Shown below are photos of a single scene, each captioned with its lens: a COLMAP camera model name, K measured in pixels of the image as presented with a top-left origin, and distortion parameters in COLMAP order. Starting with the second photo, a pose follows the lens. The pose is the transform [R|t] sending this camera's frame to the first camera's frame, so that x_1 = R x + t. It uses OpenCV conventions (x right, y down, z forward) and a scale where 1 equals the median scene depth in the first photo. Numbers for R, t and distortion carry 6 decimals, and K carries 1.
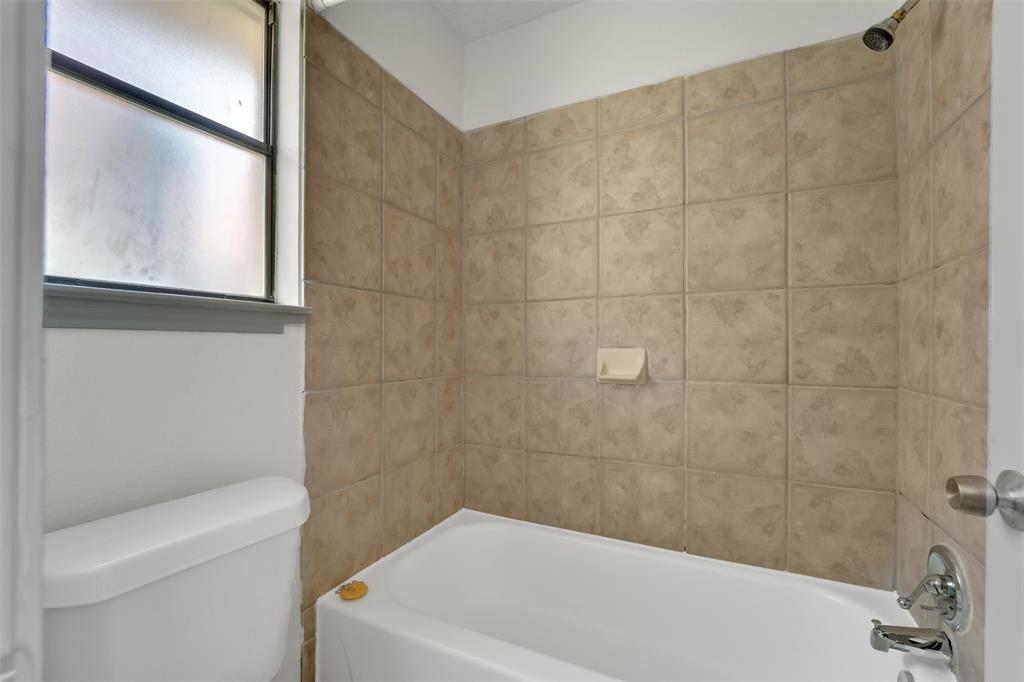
lens RADIAL K [[426.3, 0, 520.8], [0, 426.3, 341.1], [0, 0, 1]] dist [-0.000320, -0.011186]
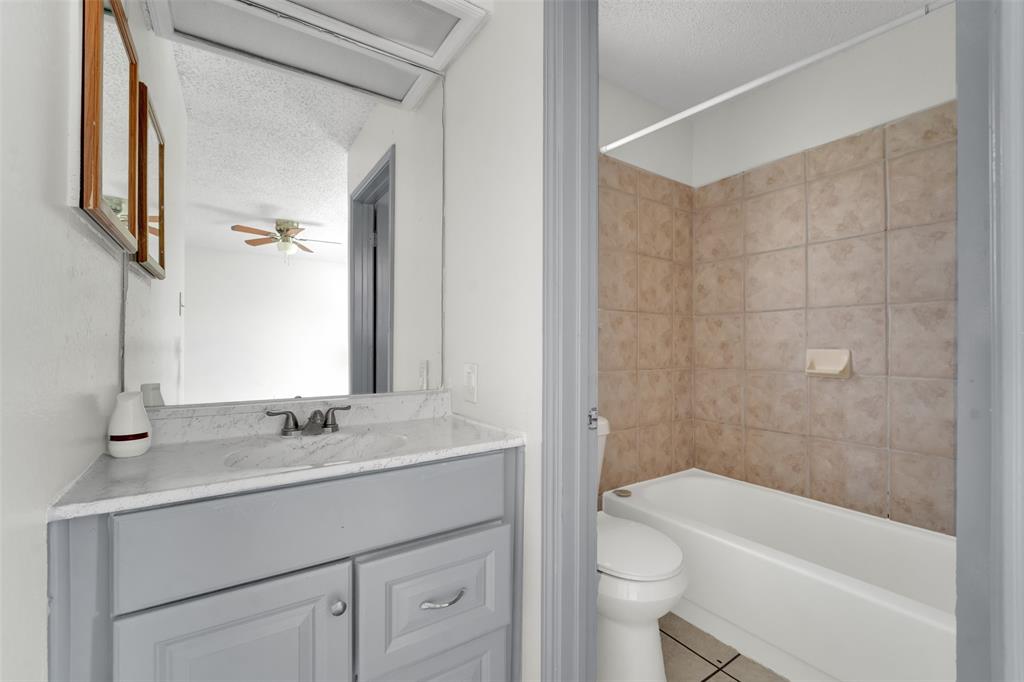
lens RADIAL K [[426.3, 0, 520.8], [0, 426.3, 341.1], [0, 0, 1]] dist [-0.000320, -0.011186]
pose [[0.866215, -0.001543, -0.499669, 0.078467], [0.002235, 0.999997, 0.000786, -0.009259], [0.499666, -0.001798, 0.866216, -0.526410]]
